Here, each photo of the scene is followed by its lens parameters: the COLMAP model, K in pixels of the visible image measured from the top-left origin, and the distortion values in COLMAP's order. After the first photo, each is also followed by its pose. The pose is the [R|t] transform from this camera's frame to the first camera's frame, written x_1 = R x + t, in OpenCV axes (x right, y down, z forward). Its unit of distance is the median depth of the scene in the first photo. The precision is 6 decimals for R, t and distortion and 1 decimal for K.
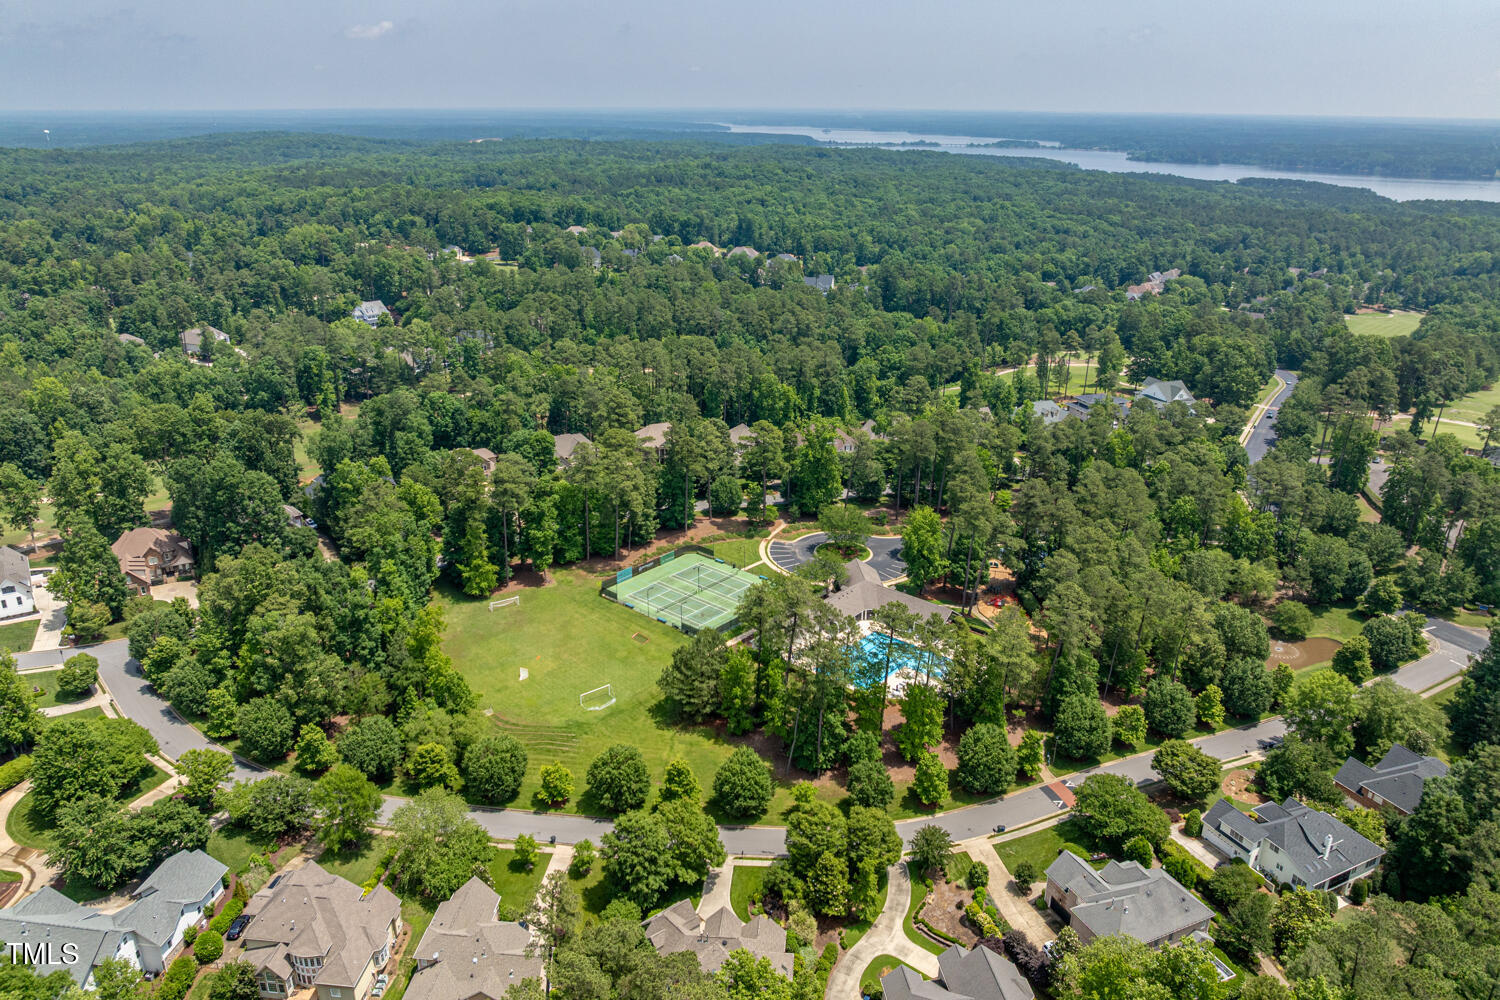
lens RADIAL K [[1059.0, 0, 756.8], [0, 1059.0, 499.5], [0, 0, 1]] dist [-0.038360, 0.007895]
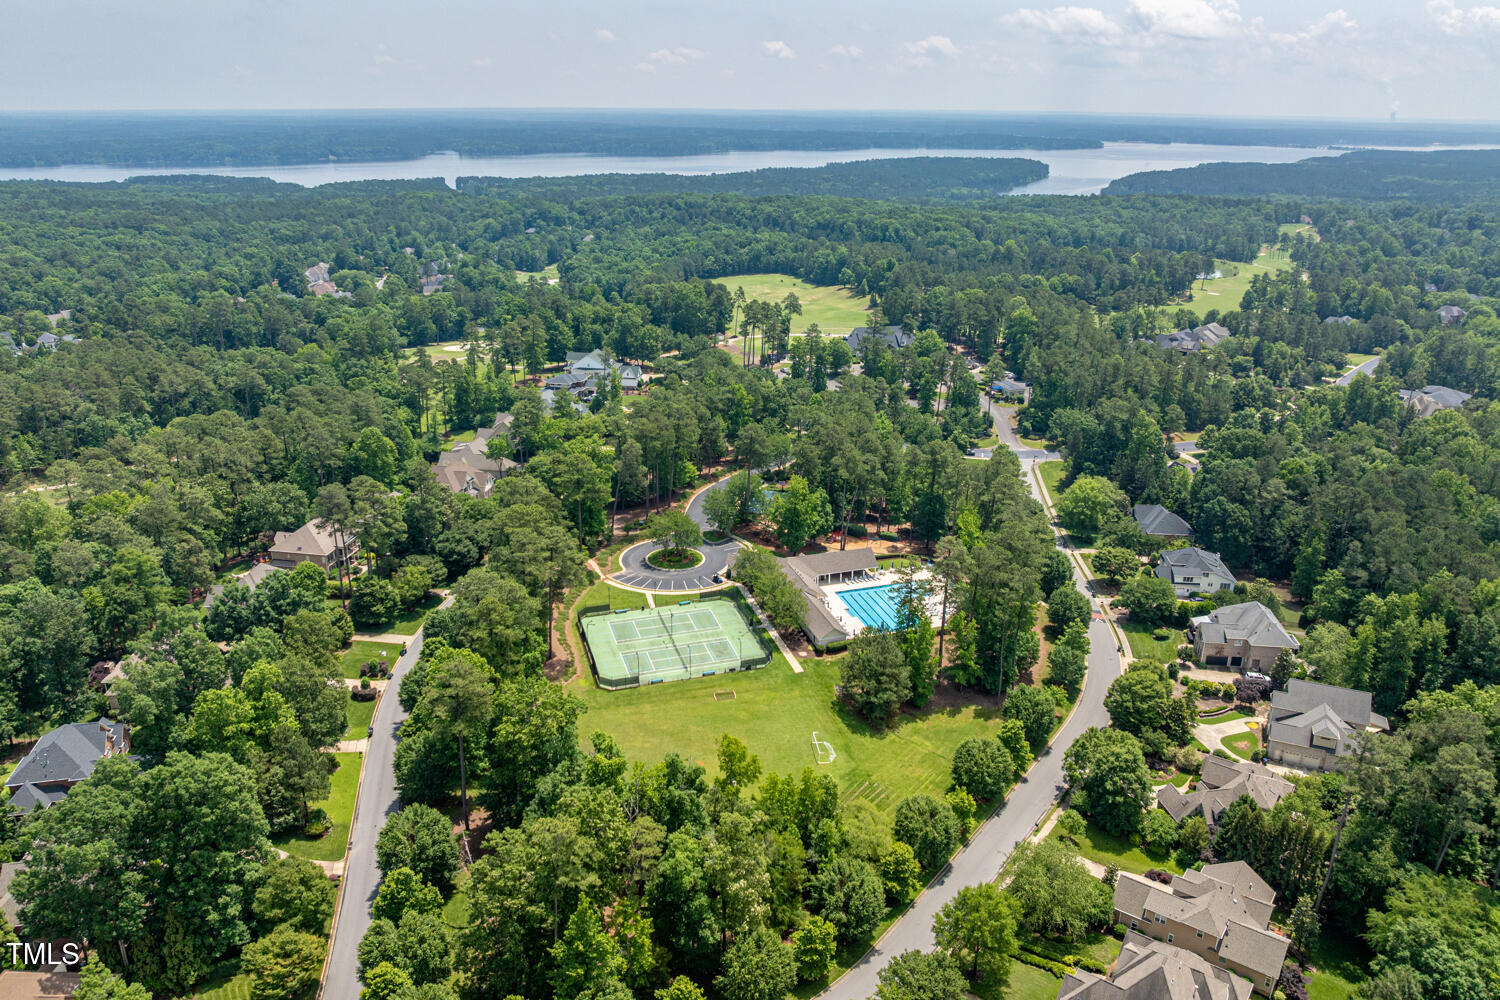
lens RADIAL K [[1059.0, 0, 756.8], [0, 1059.0, 499.5], [0, 0, 1]] dist [-0.038360, 0.007895]
pose [[0.519928, -0.304152, 0.798227, -0.661096], [0.299757, 0.940001, 0.162925, -0.142865], [-0.799888, 0.154564, 0.579904, 0.368449]]
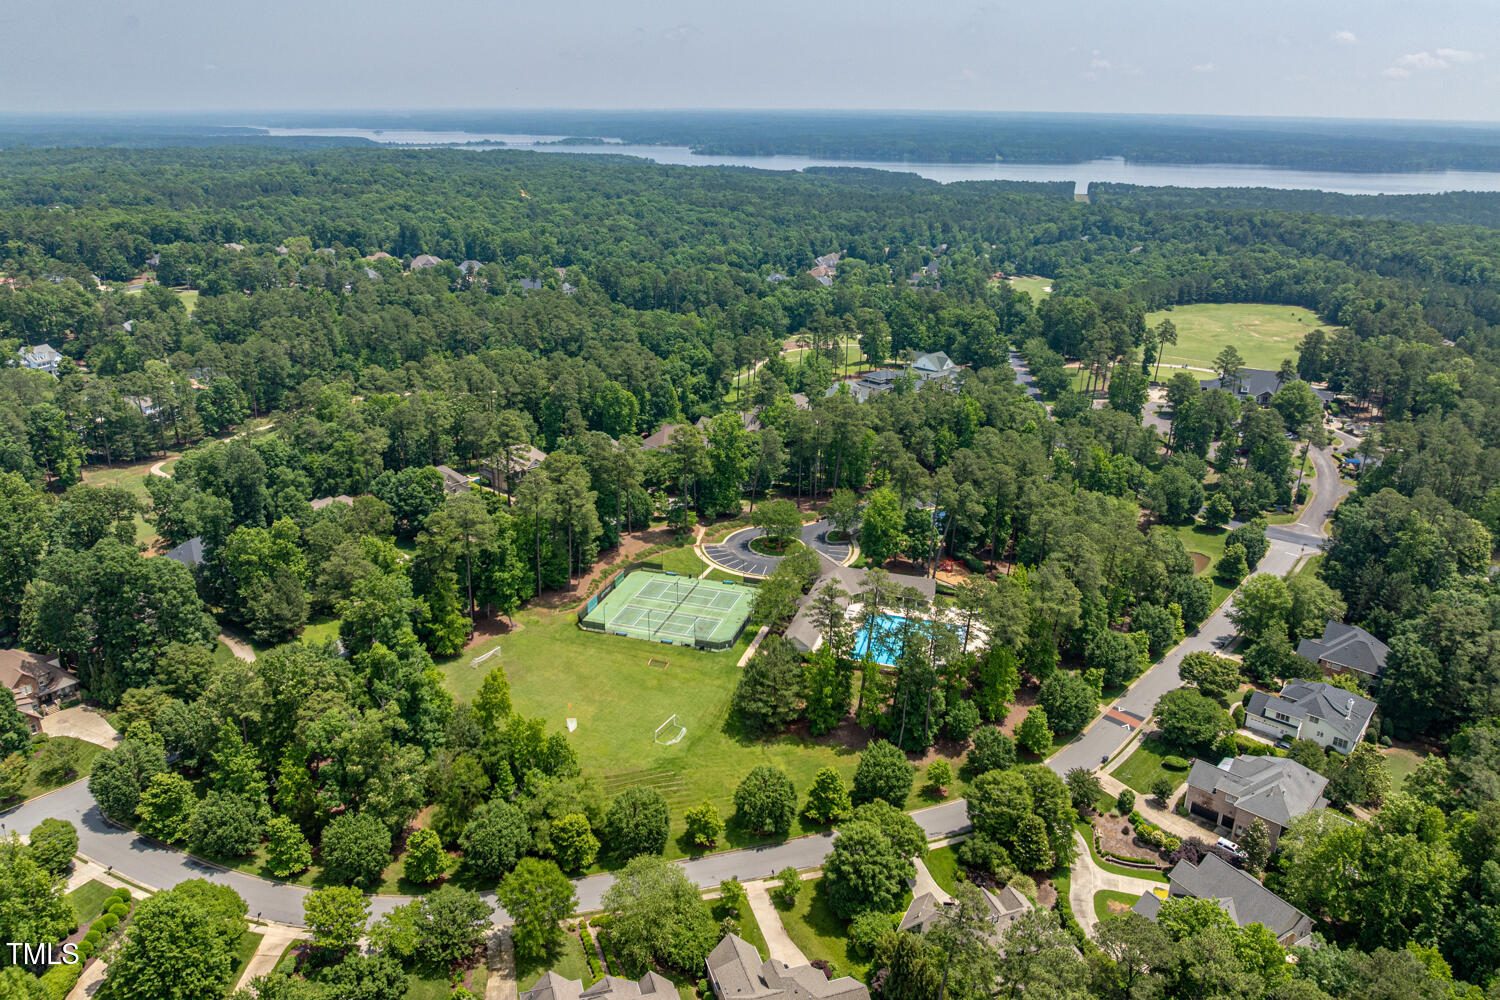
lens RADIAL K [[1059.0, 0, 756.8], [0, 1059.0, 499.5], [0, 0, 1]] dist [-0.038360, 0.007895]
pose [[0.918030, -0.139242, 0.371259, -0.311930], [0.138609, 0.989936, 0.028533, -0.026000], [-0.371495, 0.025266, 0.928091, 0.067078]]
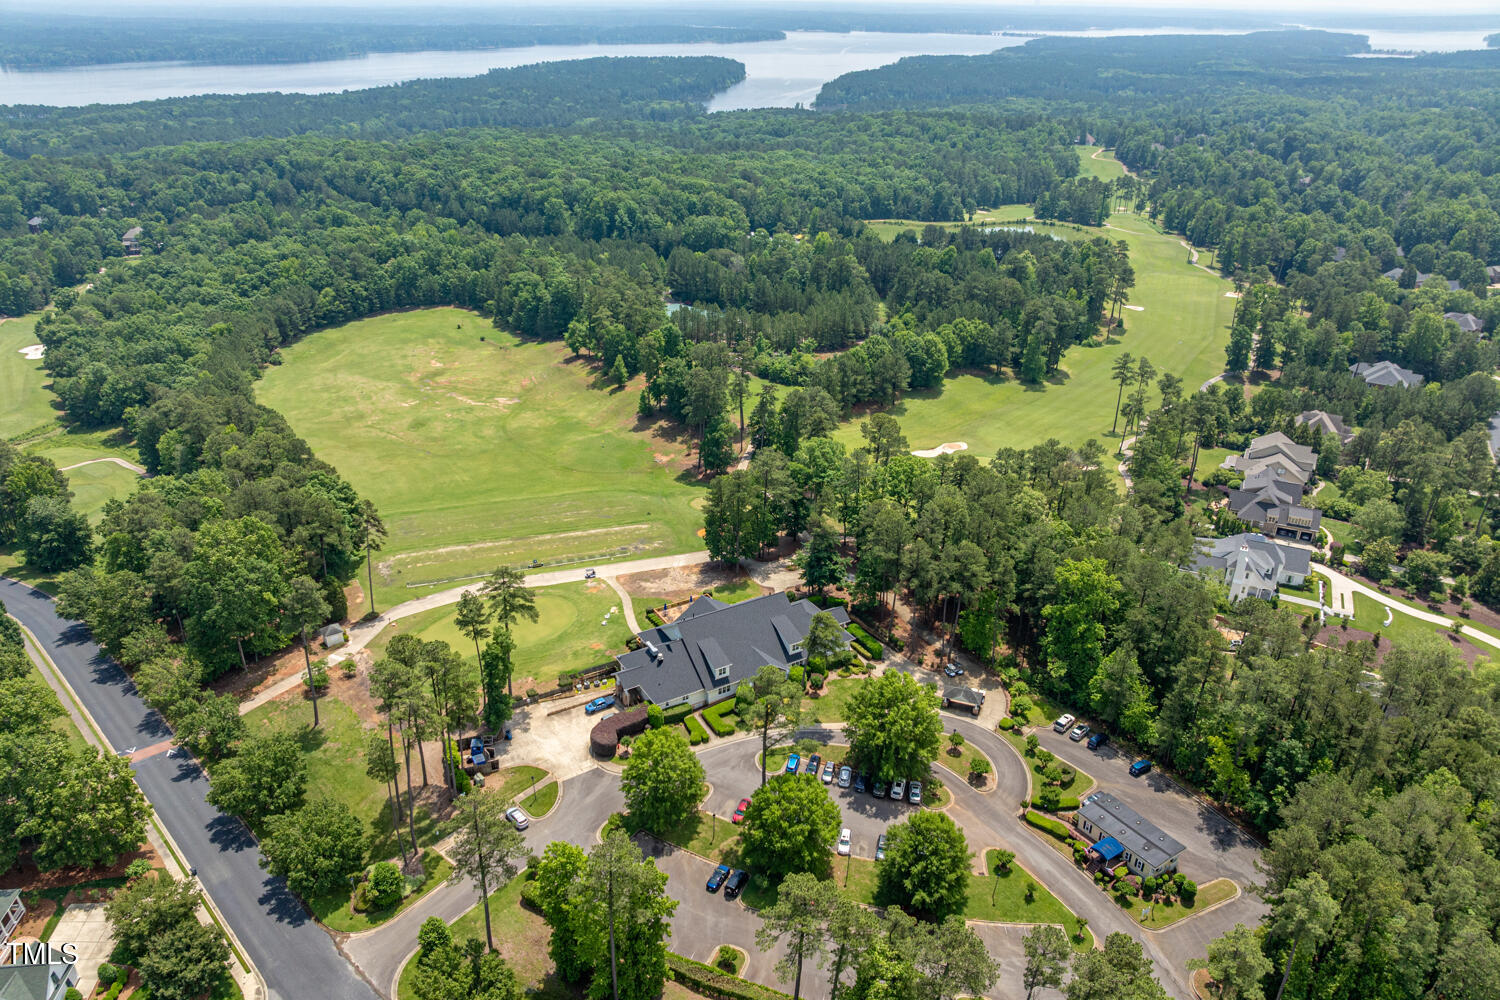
lens RADIAL K [[1099.9, 0, 750.0], [0, 1099.9, 500.0], [0, 0, 1]] dist [-0.056718, 0.037623]
pose [[0.256612, -0.413869, 0.873420, 0.316651], [0.338368, 0.884961, 0.319925, -0.365124], [-0.905349, 0.213441, 0.367132, 0.879928]]
